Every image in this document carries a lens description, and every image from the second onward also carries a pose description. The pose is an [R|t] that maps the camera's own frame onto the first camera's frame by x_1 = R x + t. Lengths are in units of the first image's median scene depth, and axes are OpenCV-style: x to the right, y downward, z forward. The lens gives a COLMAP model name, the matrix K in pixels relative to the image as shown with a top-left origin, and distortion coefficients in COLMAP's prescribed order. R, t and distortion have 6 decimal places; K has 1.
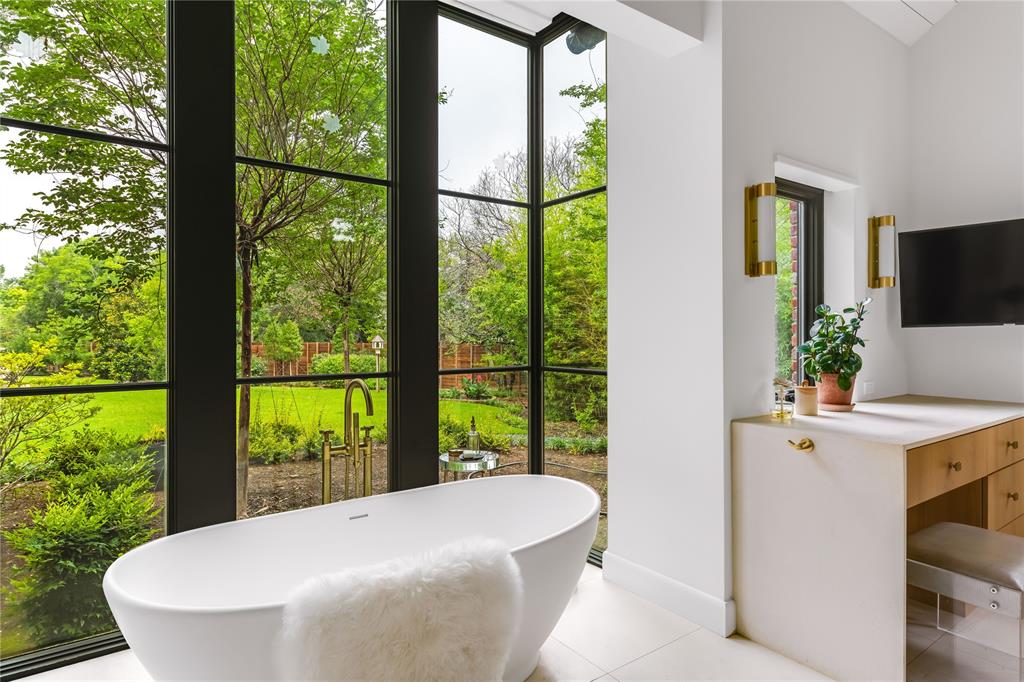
lens RADIAL K [[575.2, 0, 514.8], [0, 575.2, 326.6], [0, 0, 1]] dist [-0.000033, 0.001801]
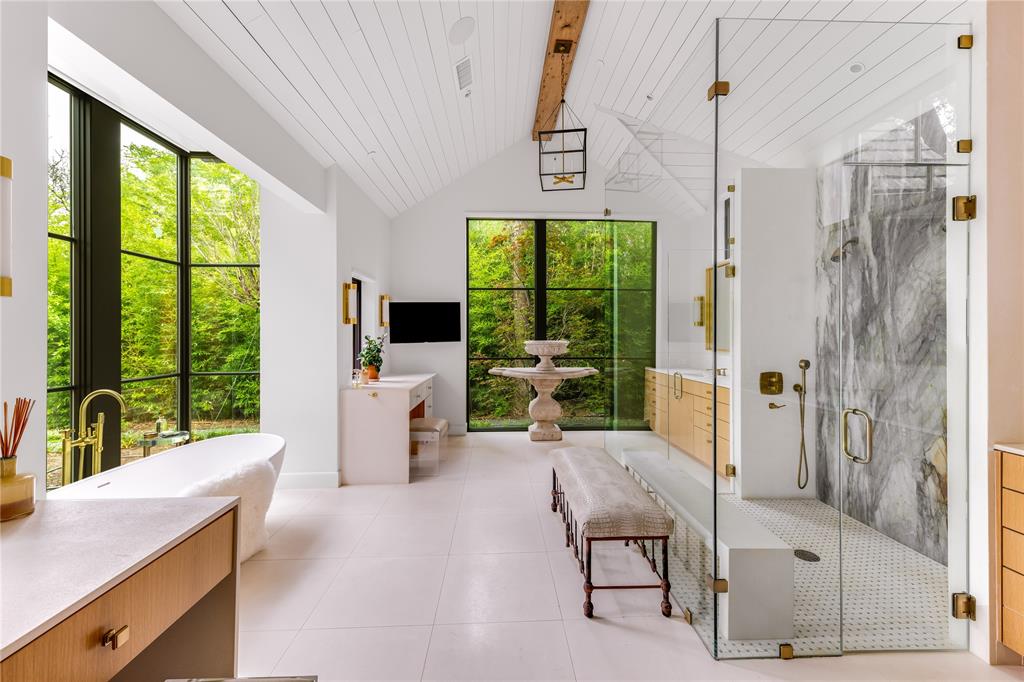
lens RADIAL K [[411.6, 0, 512.1], [0, 411.6, 336.1], [0, 0, 1]] dist [-0.000328, -0.000069]
pose [[0.557738, -0.002654, 0.830012, -0.507458], [-0.002041, 0.999987, 0.004569, -0.045438], [-0.830014, -0.004242, 0.557726, -0.386816]]
